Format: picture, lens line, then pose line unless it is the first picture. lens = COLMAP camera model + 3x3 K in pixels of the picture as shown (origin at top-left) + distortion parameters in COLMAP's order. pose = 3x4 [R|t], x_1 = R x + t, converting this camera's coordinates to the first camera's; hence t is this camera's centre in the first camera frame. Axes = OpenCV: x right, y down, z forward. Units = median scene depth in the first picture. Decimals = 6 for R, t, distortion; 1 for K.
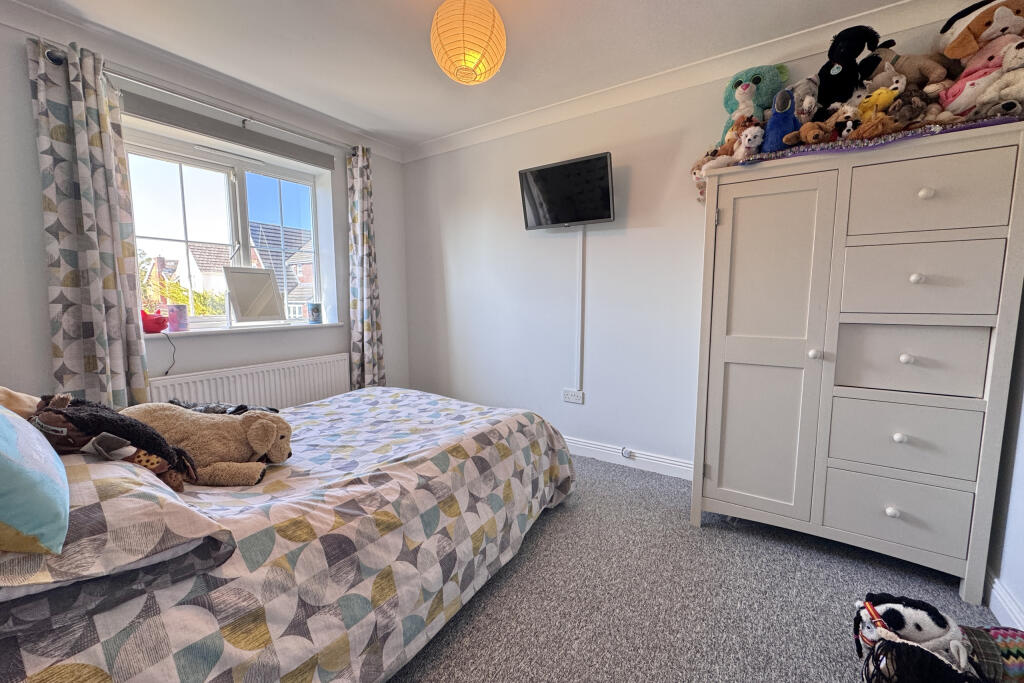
lens RADIAL K [[403.1, 0, 511.3], [0, 403.1, 342.2], [0, 0, 1]] dist [-0.000867, -0.000026]
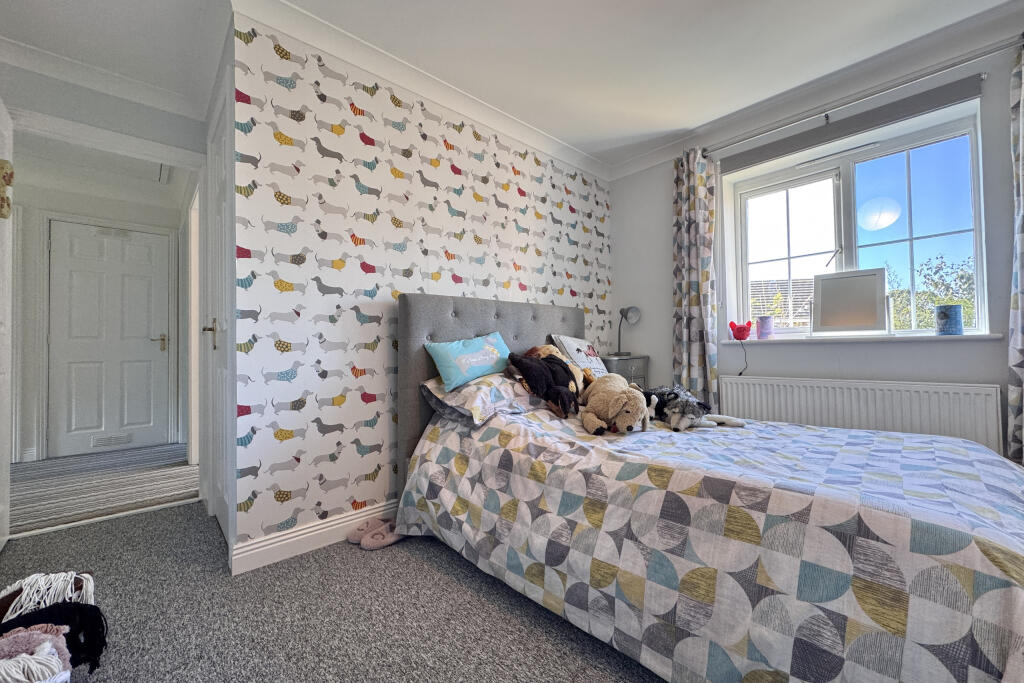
lens RADIAL K [[403.1, 0, 512.3], [0, 403.1, 341.9], [0, 0, 1]] dist [-0.000867, -0.000026]
pose [[-0.227515, -0.007147, -0.973748, 0.673540], [-0.087300, 0.996096, 0.013086, 0.040065], [0.969853, 0.087985, -0.227251, 0.896740]]
